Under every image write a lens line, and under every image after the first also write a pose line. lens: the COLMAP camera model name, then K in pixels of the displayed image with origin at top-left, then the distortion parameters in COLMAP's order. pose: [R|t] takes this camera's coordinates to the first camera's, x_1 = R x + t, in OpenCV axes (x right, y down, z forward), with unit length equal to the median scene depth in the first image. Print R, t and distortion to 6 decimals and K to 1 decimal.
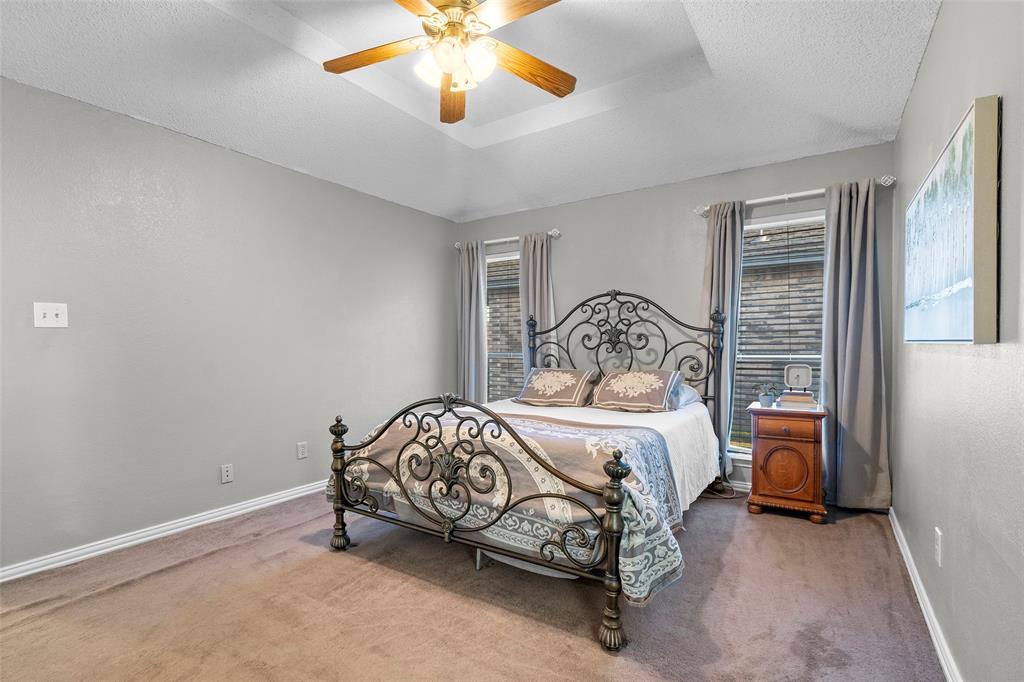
lens RADIAL K [[476.7, 0, 497.5], [0, 476.7, 353.8], [0, 0, 1]] dist [0.000171, 0.000130]
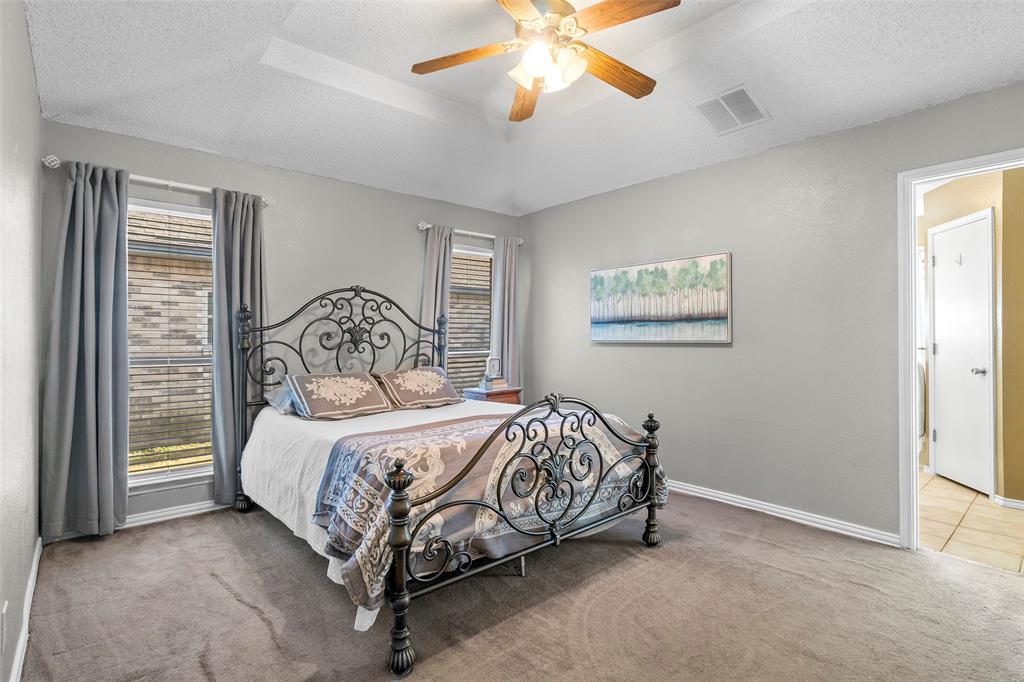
lens RADIAL K [[512.5, 0, 507.0], [0, 512.5, 337.5], [0, 0, 1]] dist [-0.001669, -0.000360]
pose [[0.250119, 0.009174, 0.968172, -0.778306], [0.022884, 0.999620, -0.015384, -0.012070], [-0.967945, 0.026003, 0.249814, 0.558901]]
